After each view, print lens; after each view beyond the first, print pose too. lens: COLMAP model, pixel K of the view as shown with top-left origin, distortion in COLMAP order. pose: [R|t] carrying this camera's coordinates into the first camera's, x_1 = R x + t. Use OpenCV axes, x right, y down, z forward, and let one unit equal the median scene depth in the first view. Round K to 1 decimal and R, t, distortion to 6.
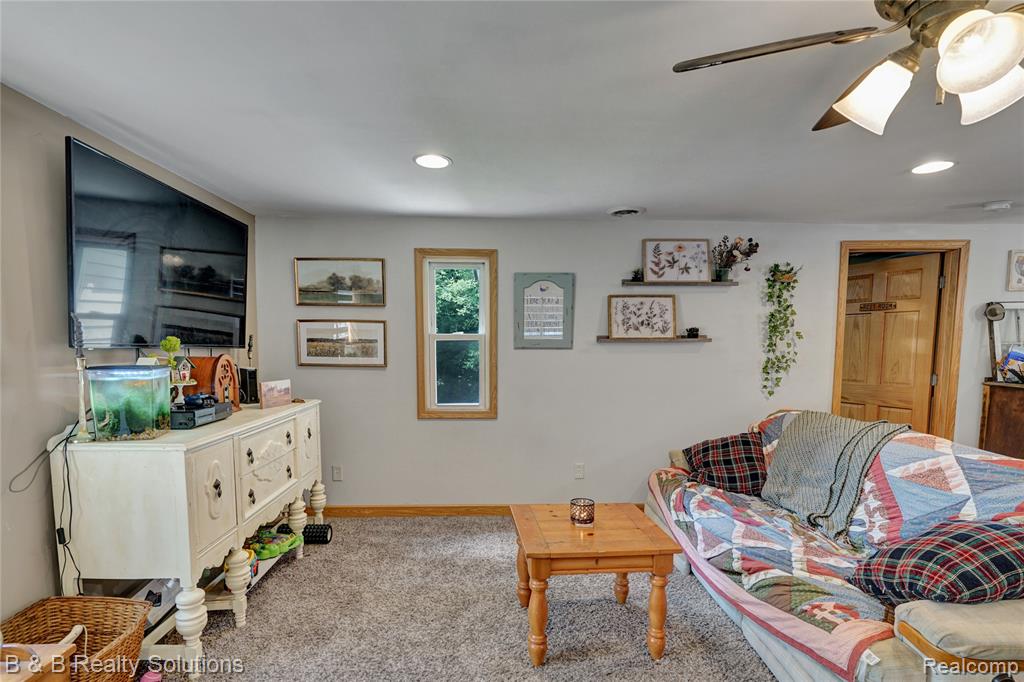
lens RADIAL K [[513.0, 0, 497.4], [0, 513.0, 391.3], [0, 0, 1]] dist [-0.000699, 0.001488]
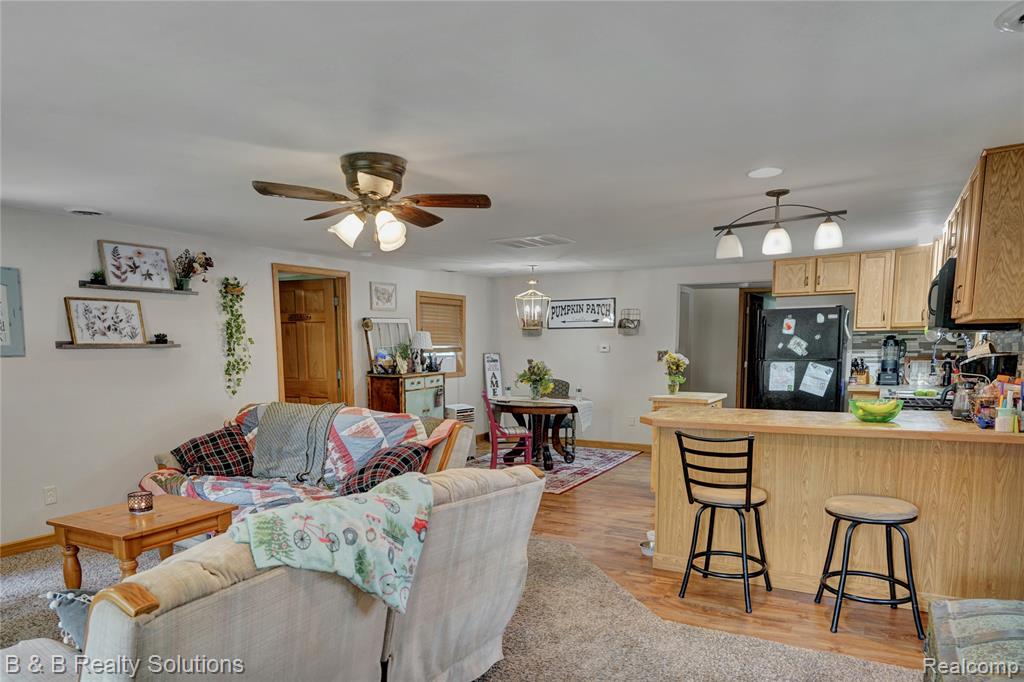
lens RADIAL K [[643.5, 0, 506.7], [0, 643.5, 419.7], [0, 0, 1]] dist [0.008259, 0.001482]
pose [[0.525915, -0.103081, 0.844268, -0.370409], [0.083815, 0.994078, 0.069162, 0.016370], [-0.846398, 0.034389, 0.531440, -0.271337]]
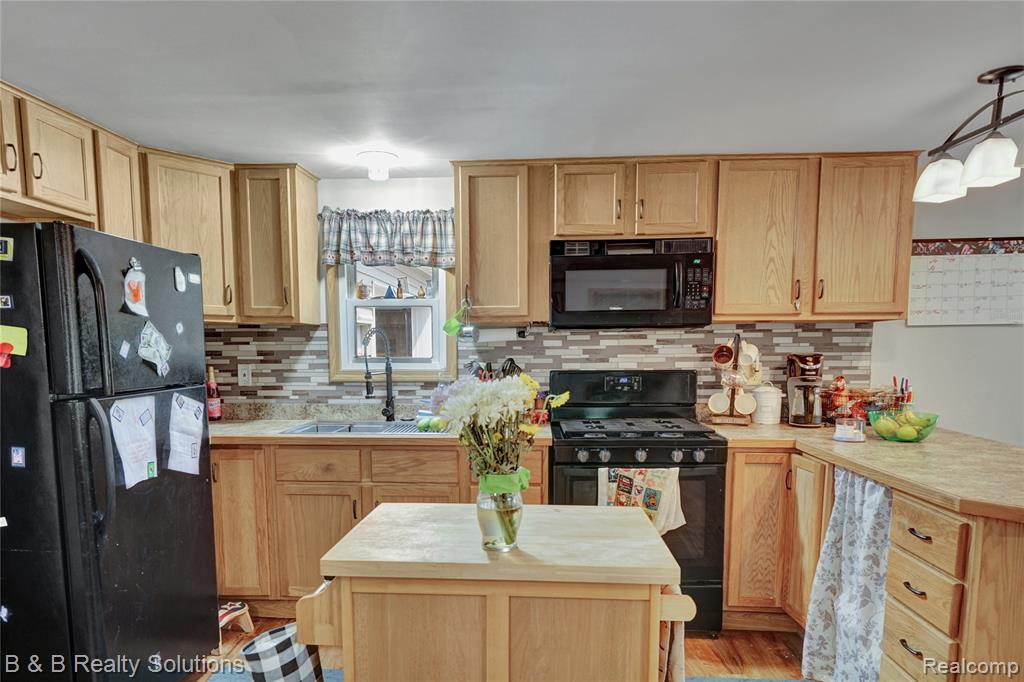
lens RADIAL K [[643.5, 0, 506.7], [0, 643.5, 419.7], [0, 0, 1]] dist [0.008259, 0.001482]
pose [[-0.995551, -0.008611, 0.093828, 1.119476], [0.010124, 0.980274, 0.197381, -0.048846], [-0.093676, 0.197453, -0.975826, 0.563150]]
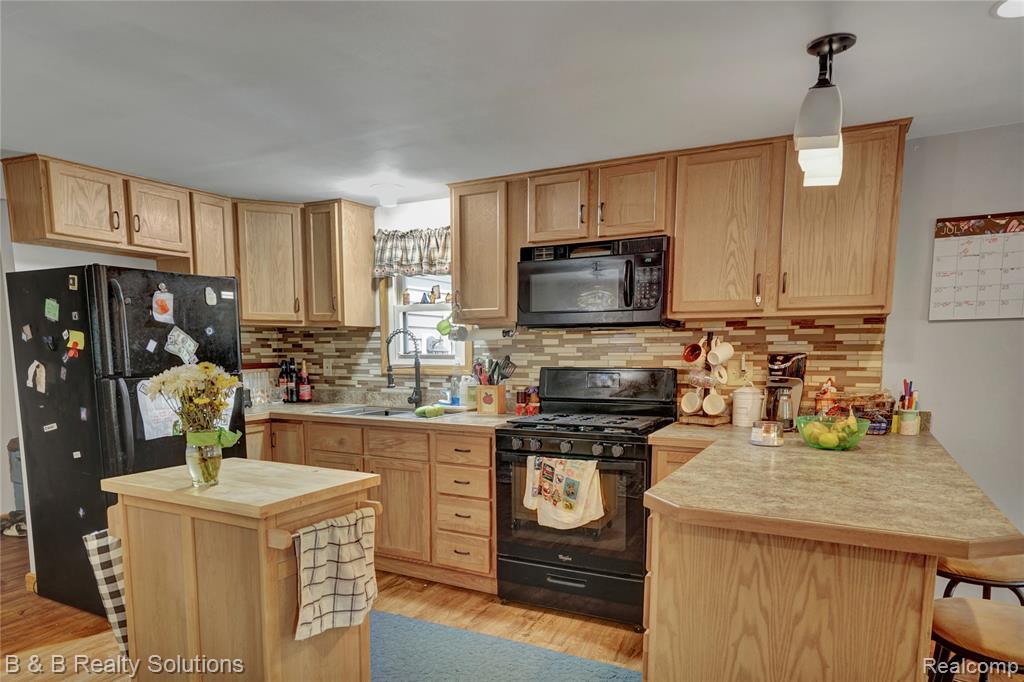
lens RADIAL K [[645.4, 0, 511.8], [0, 645.4, 428.4], [0, 0, 1]] dist [0.007556, 0.000976]
pose [[-0.868233, -0.061619, 0.492315, 0.684623], [0.043343, 0.979045, 0.198978, -0.043014], [-0.494260, 0.194098, -0.847368, 0.531427]]
